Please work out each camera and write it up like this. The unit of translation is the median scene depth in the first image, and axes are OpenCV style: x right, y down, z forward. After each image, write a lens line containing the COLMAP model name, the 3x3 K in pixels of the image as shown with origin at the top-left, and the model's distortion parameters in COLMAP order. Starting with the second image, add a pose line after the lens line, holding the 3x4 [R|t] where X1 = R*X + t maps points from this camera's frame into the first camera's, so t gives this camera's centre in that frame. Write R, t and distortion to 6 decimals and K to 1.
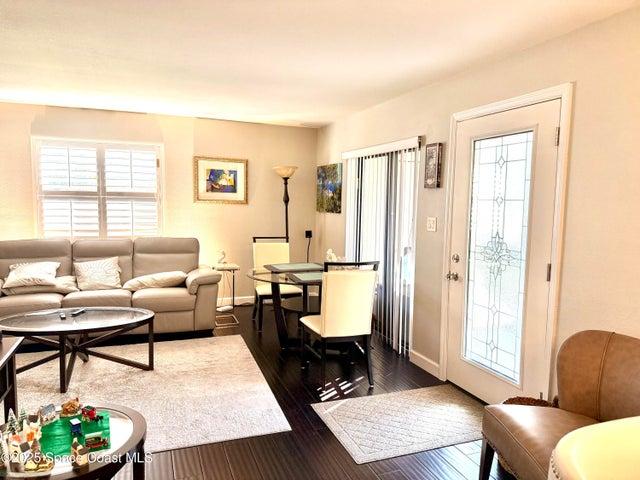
lens RADIAL K [[440.2, 0, 320.0], [0, 440.2, 240.0], [0, 0, 1]] dist [0.052020, -0.086284]
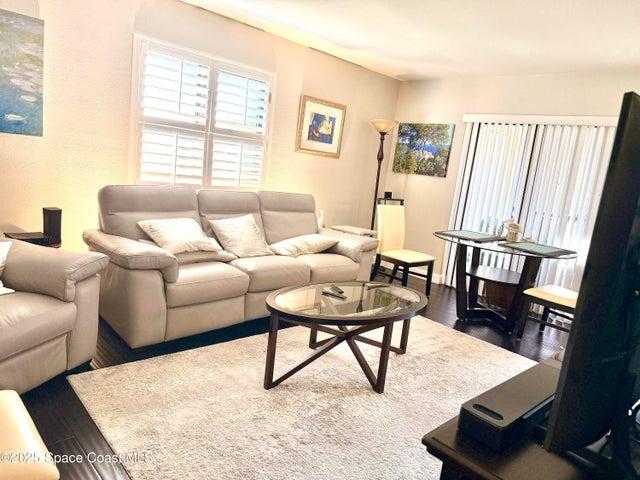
lens RADIAL K [[440.2, 0, 320.0], [0, 440.2, 240.0], [0, 0, 1]] dist [0.052020, -0.086284]
pose [[0.922715, 0.021213, 0.384898, -0.600342], [-0.061585, 0.993772, 0.092867, 0.002813], [-0.380531, -0.109394, 0.918275, 0.204785]]
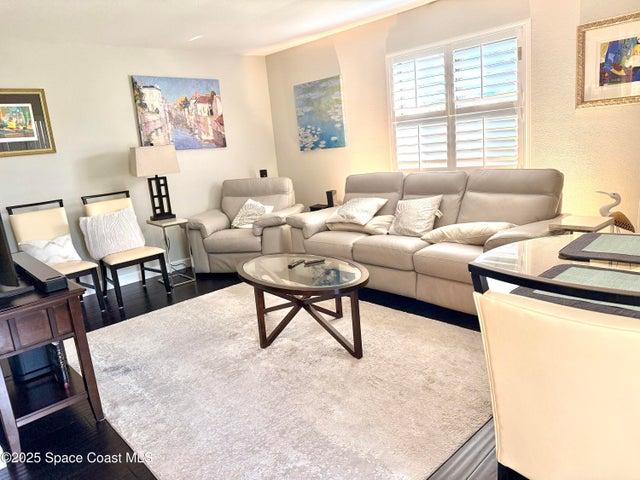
lens RADIAL K [[440.2, 0, 320.0], [0, 440.2, 240.0], [0, 0, 1]] dist [0.052020, -0.086284]
pose [[0.381509, 0.143096, -0.913222, 0.162920], [0.017844, 0.986621, 0.162051, -0.012888], [0.924193, -0.078119, 0.373852, 0.474022]]
